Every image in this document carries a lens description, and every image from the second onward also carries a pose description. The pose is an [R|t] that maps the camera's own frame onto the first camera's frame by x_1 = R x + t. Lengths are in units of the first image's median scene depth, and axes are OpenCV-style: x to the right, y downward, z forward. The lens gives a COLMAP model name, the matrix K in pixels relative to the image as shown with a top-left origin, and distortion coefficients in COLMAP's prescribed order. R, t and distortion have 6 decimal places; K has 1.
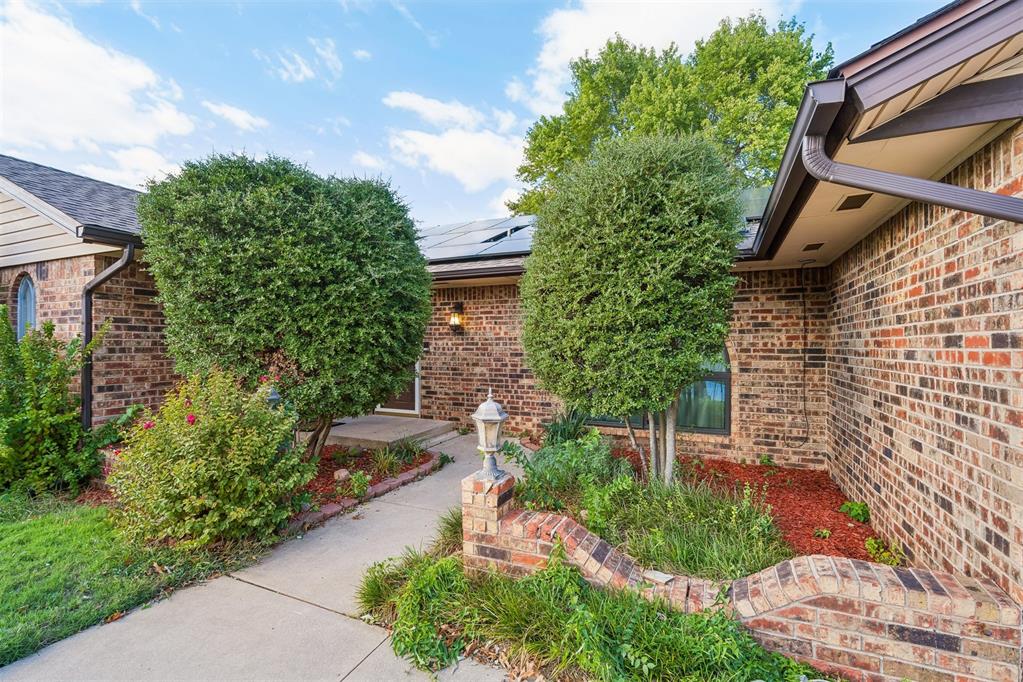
lens RADIAL K [[459.5, 0, 511.2], [0, 459.5, 335.2], [0, 0, 1]] dist [0.001373, 0.000305]
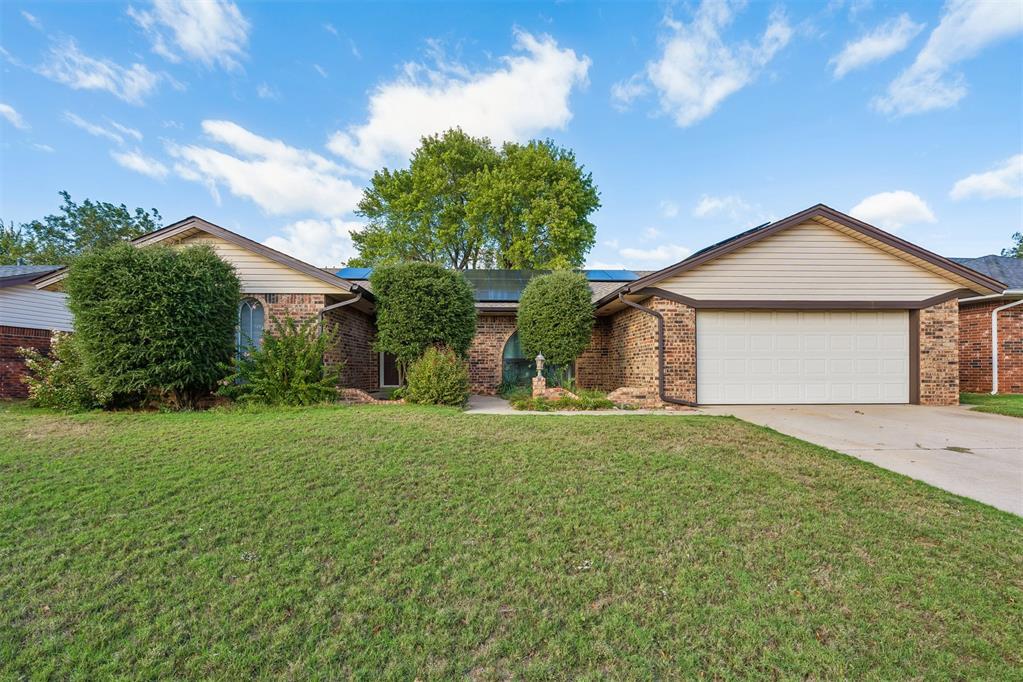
lens RADIAL K [[459.5, 0, 511.2], [0, 459.5, 335.2], [0, 0, 1]] dist [0.001373, 0.000305]
pose [[0.892001, 0.027736, 0.451182, -0.799708], [-0.004739, 0.998635, -0.052019, 0.079797], [-0.452009, 0.044263, 0.890915, -0.865499]]
